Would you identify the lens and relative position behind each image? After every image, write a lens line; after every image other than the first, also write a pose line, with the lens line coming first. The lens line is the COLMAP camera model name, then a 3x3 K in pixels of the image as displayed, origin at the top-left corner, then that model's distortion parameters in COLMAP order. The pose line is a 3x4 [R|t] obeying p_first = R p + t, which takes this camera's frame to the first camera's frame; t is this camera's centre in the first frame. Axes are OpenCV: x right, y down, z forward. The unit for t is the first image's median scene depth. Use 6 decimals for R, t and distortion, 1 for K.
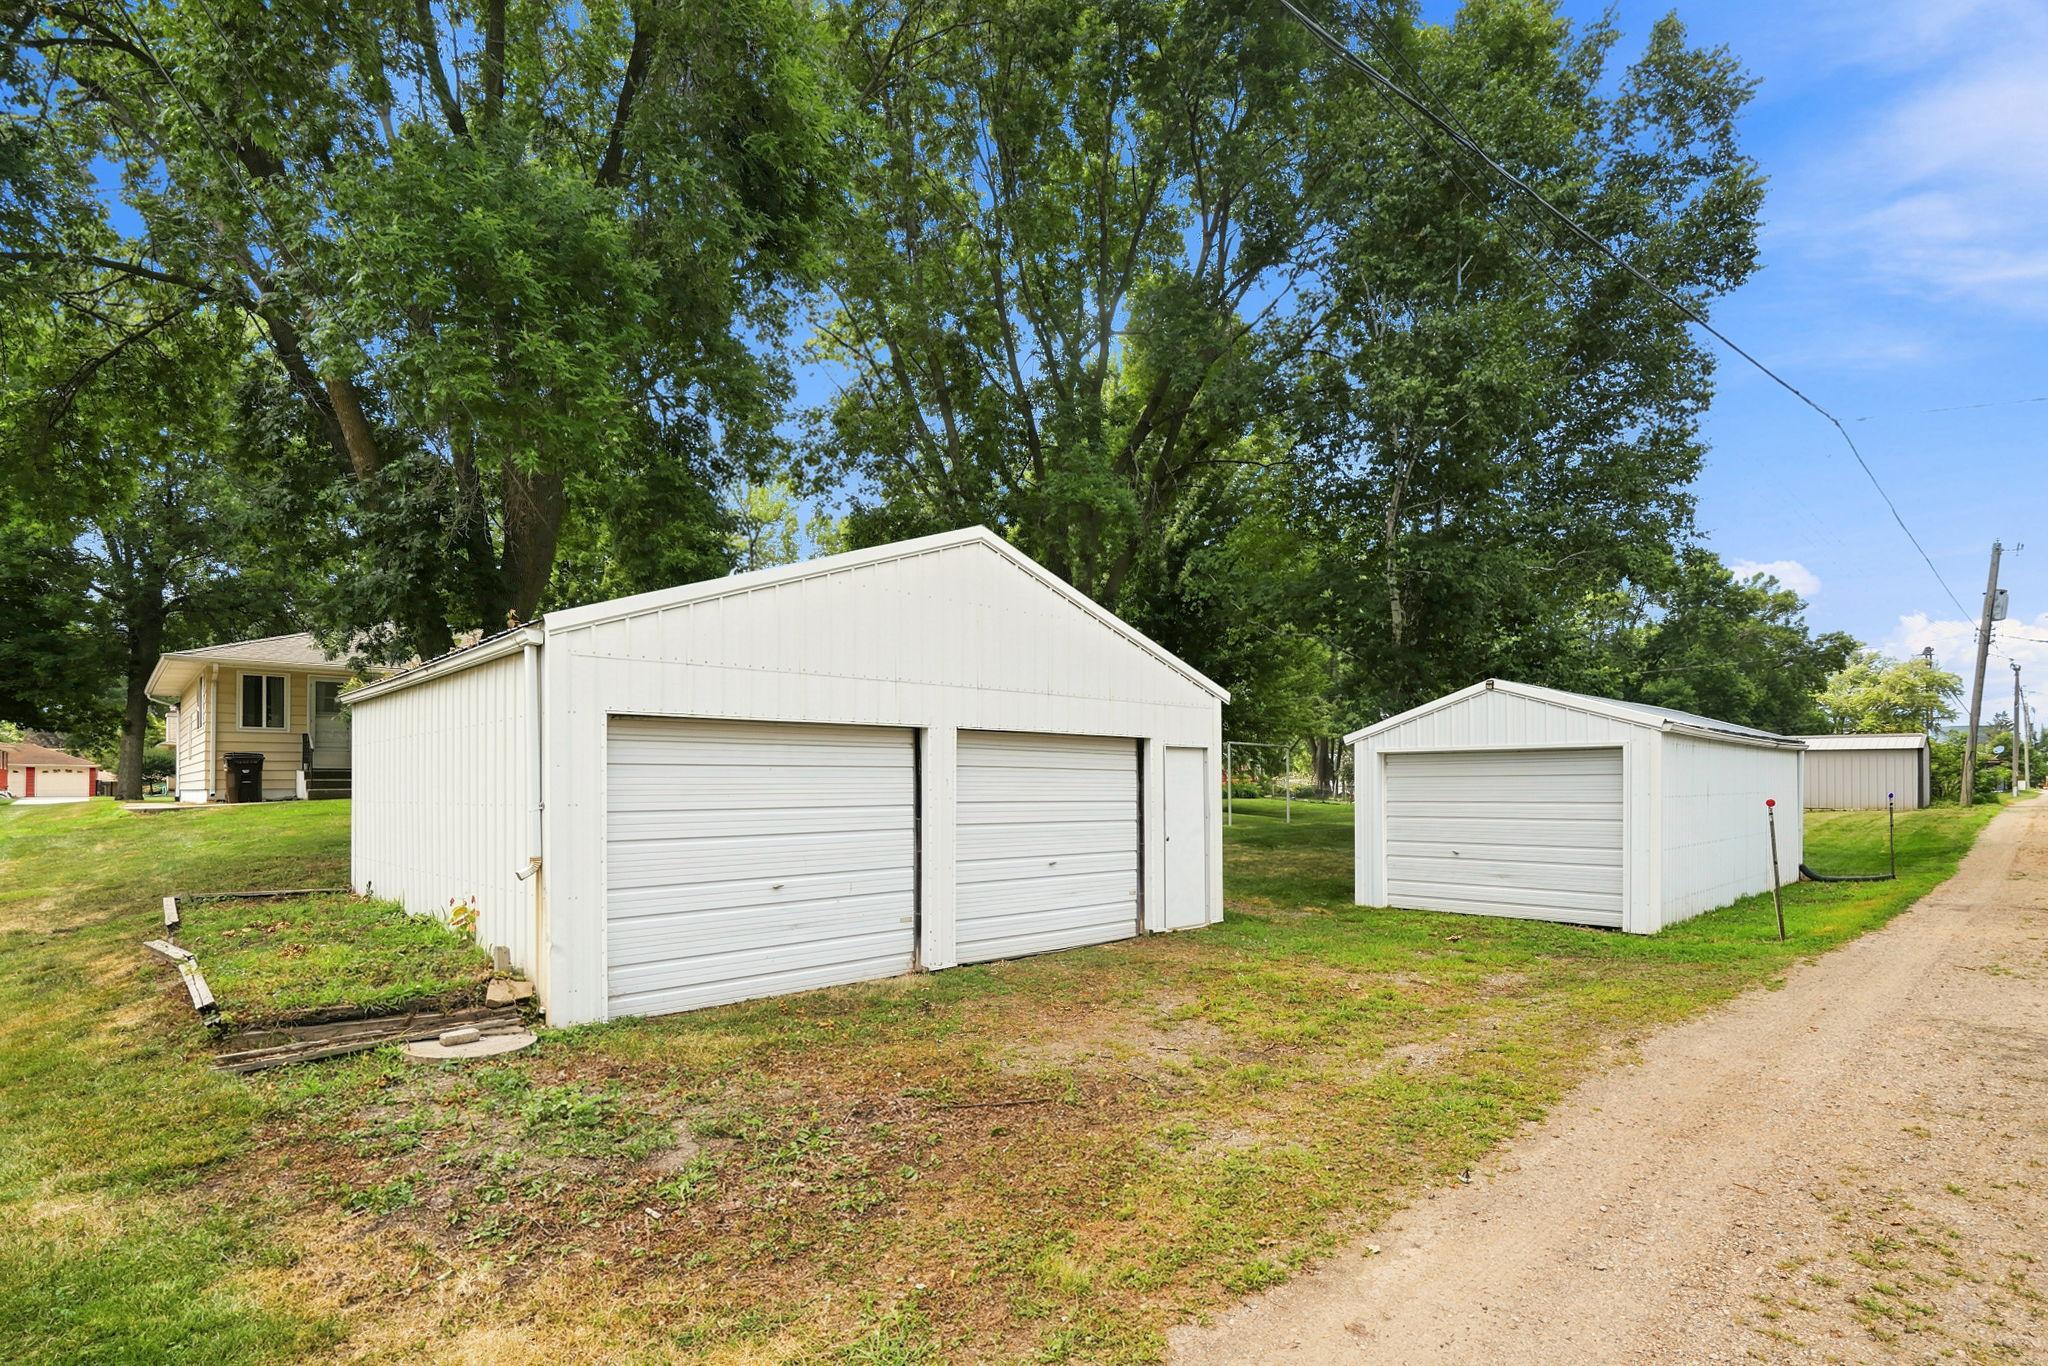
lens RADIAL K [[994.8, 0, 1029.6], [0, 994.8, 783.5], [0, 0, 1]] dist [-0.012883, -0.000470]
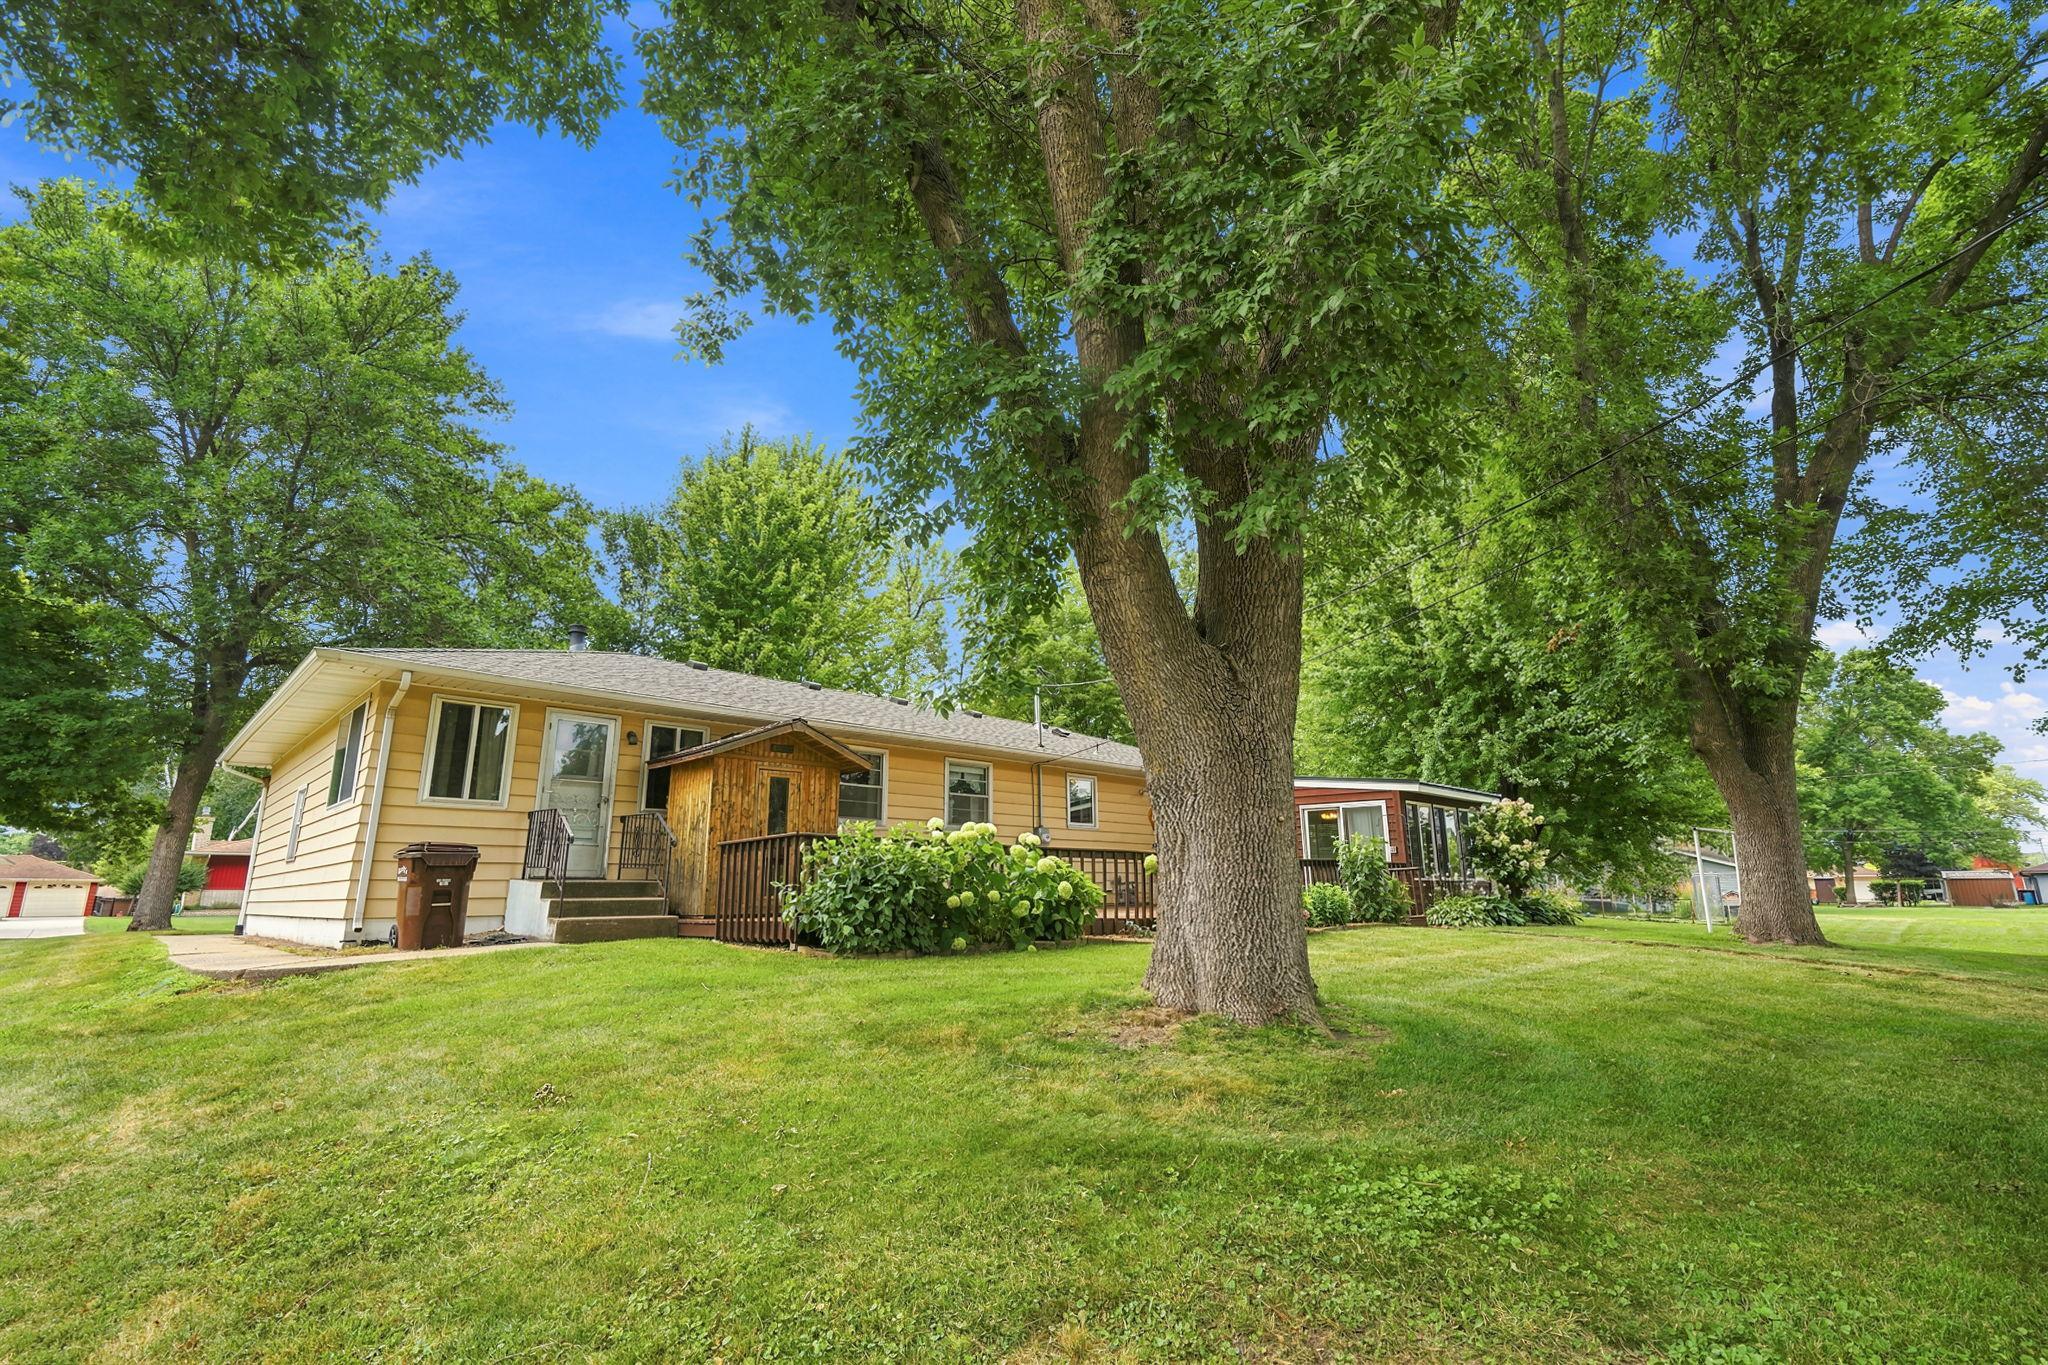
lens RADIAL K [[926.2, 0, 1024.0], [0, 926.2, 682.5], [0, 0, 1]] dist [-0.003445, -0.000001]
pose [[0.999819, -0.000129, 0.019006, -0.561642], [0.004400, 0.974385, -0.224845, -0.004535], [-0.018490, 0.224888, 0.974209, 0.569933]]
